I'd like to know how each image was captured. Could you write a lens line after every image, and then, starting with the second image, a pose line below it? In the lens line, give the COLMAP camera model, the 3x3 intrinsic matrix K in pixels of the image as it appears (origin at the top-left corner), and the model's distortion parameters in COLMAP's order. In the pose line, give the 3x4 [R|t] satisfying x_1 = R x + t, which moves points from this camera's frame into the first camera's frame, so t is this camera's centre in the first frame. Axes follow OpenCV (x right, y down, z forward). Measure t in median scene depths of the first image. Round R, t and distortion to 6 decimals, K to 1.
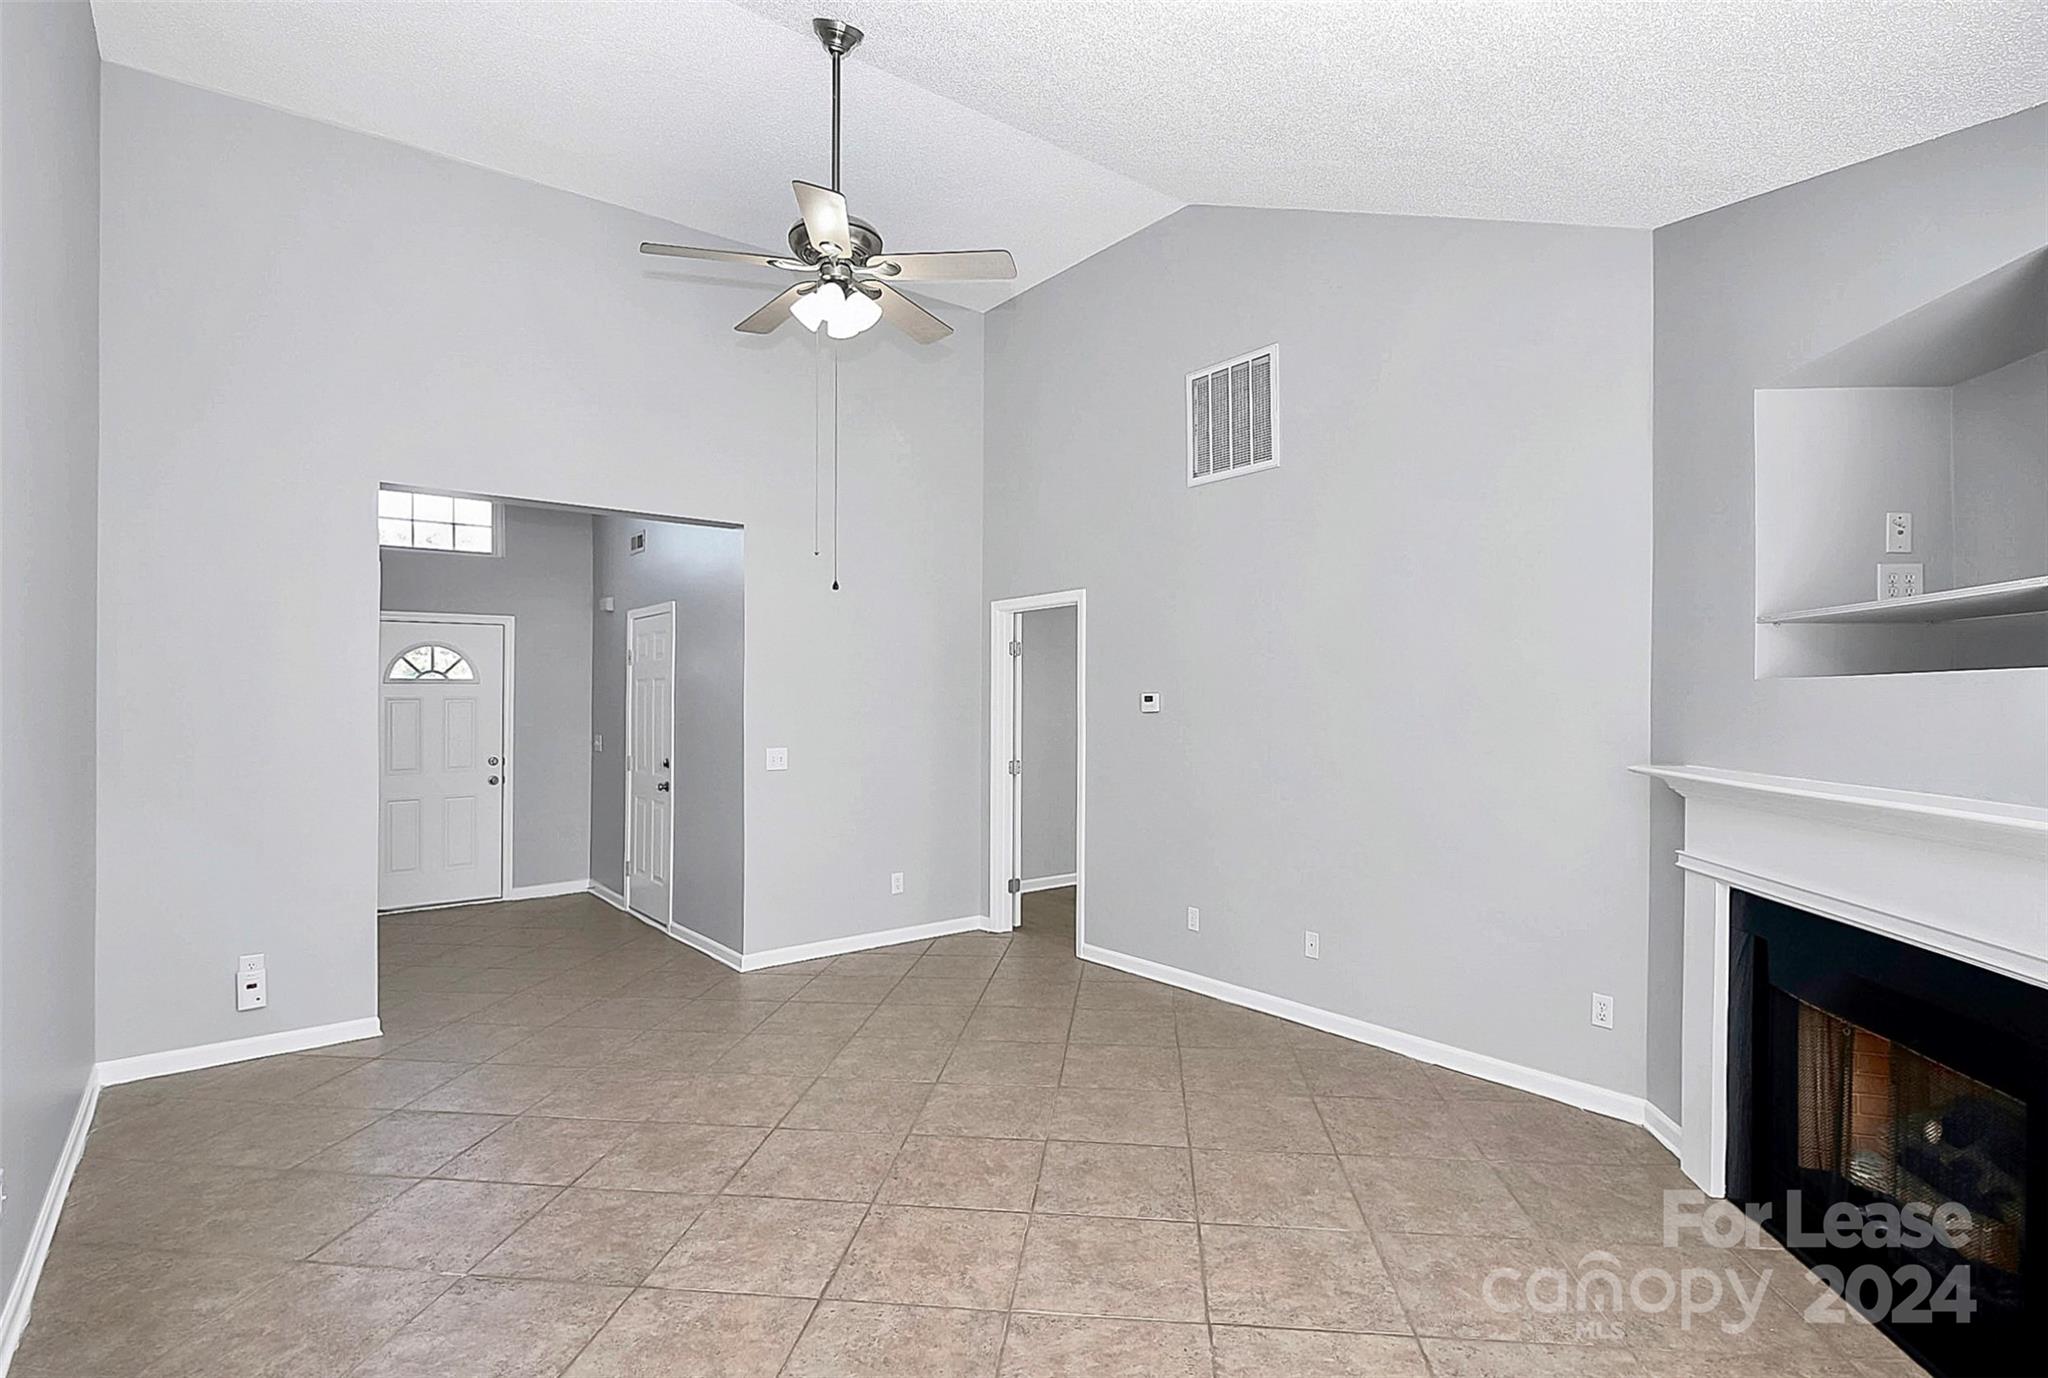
lens RADIAL K [[843.0, 0, 1023.2], [0, 843.0, 692.8], [0, 0, 1]] dist [-0.000042, -0.000019]
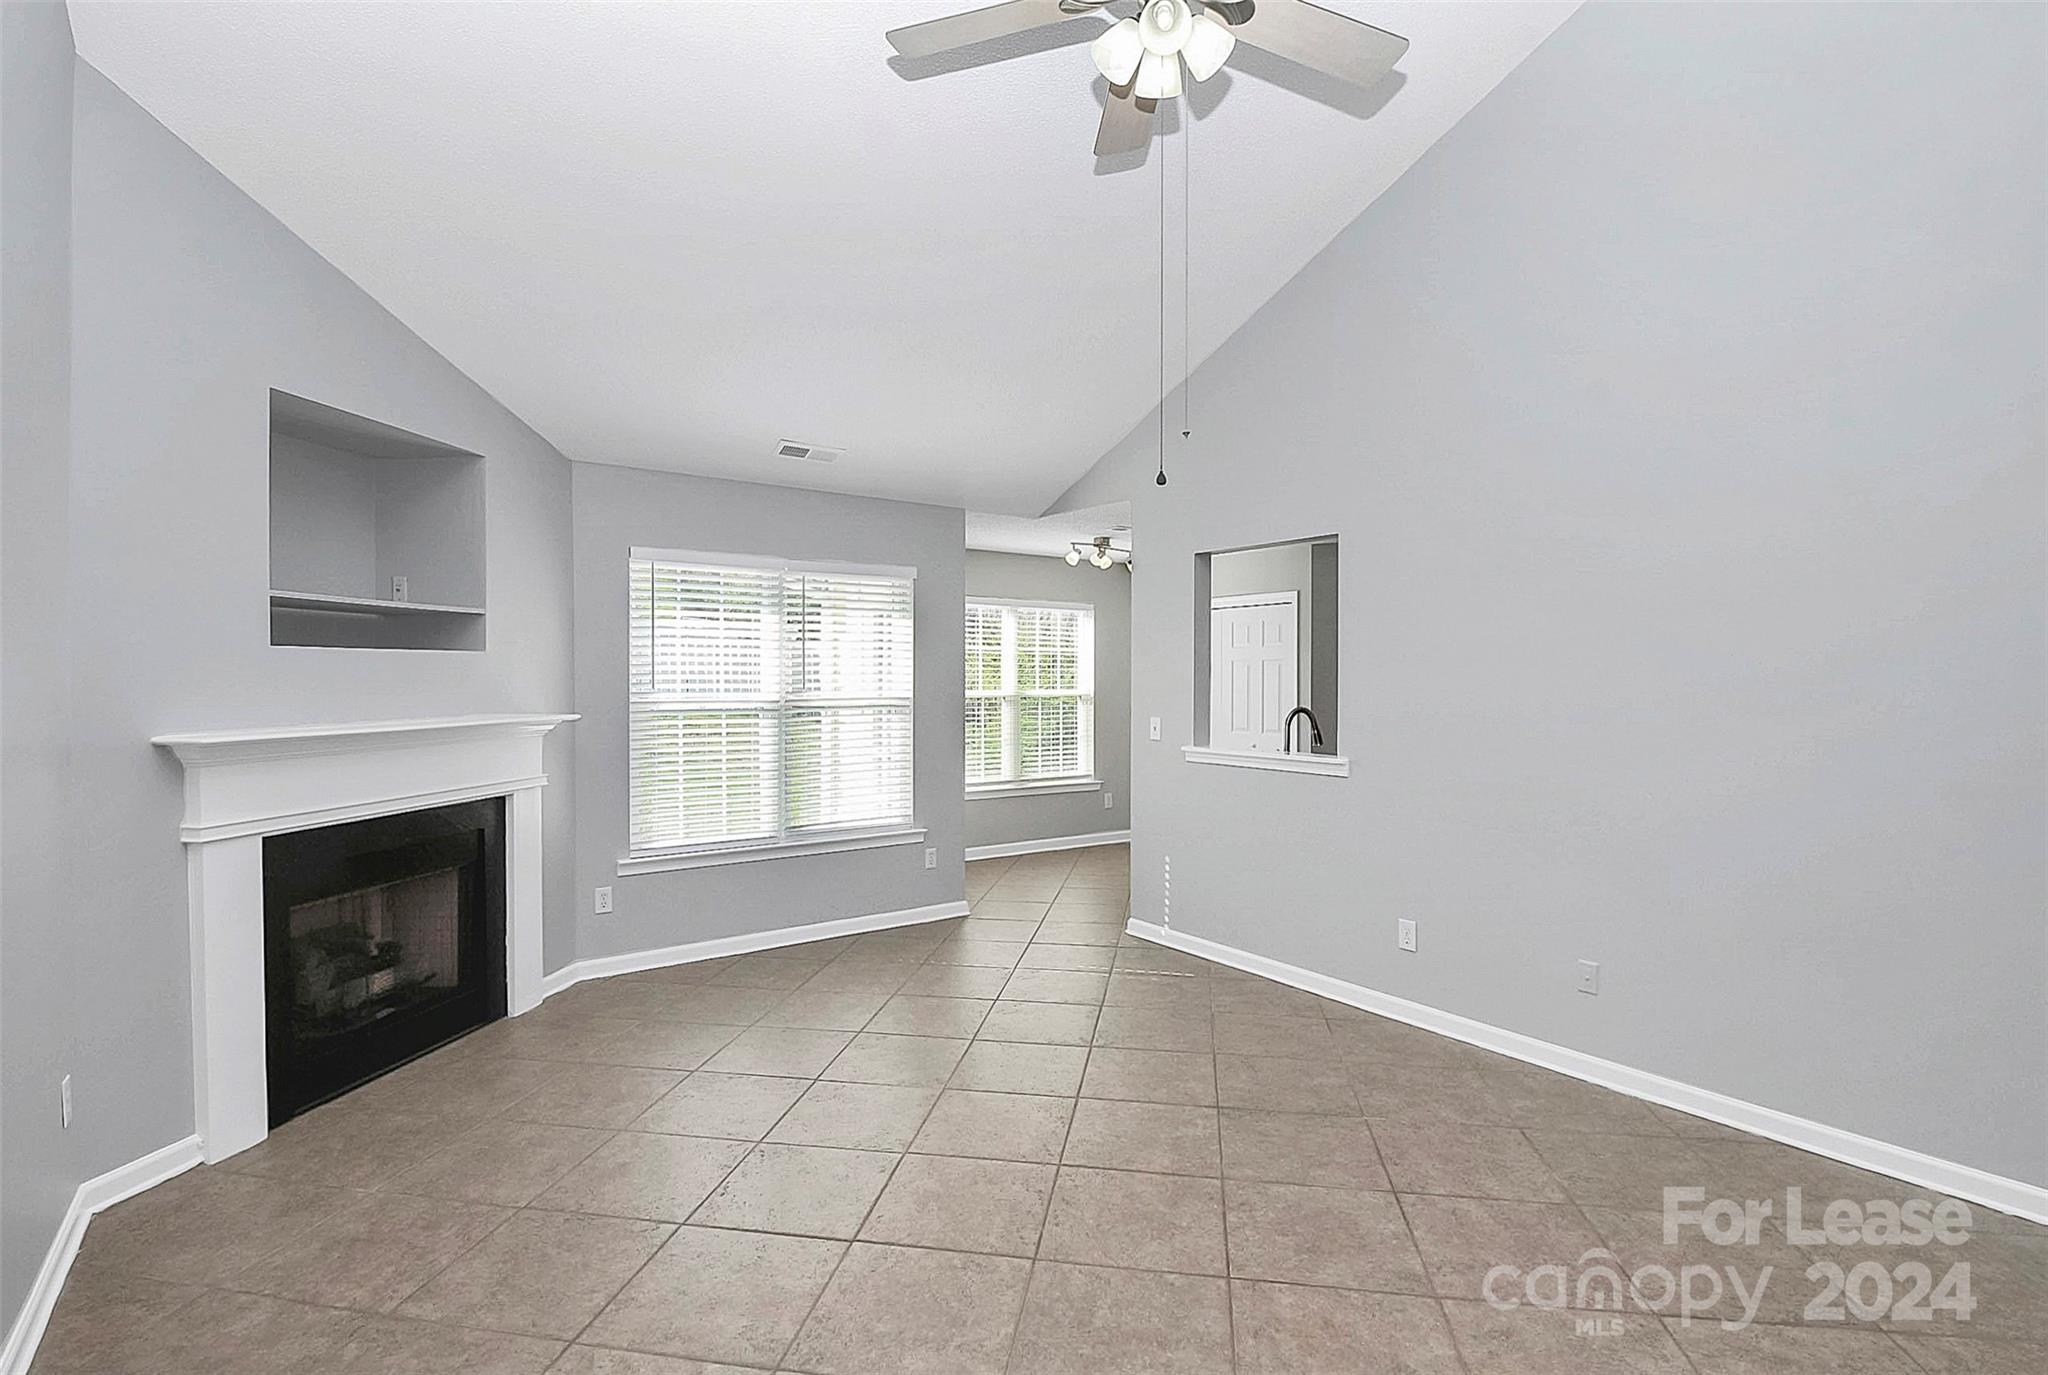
lens RADIAL K [[843.0, 0, 1023.2], [0, 843.0, 691.3], [0, 0, 1]] dist [-0.000042, -0.000019]
pose [[-0.998141, 0.005023, 0.060734, -0.192821], [0.005286, 0.999977, 0.004166, 0.033173], [-0.060712, 0.004479, -0.998145, 1.926919]]
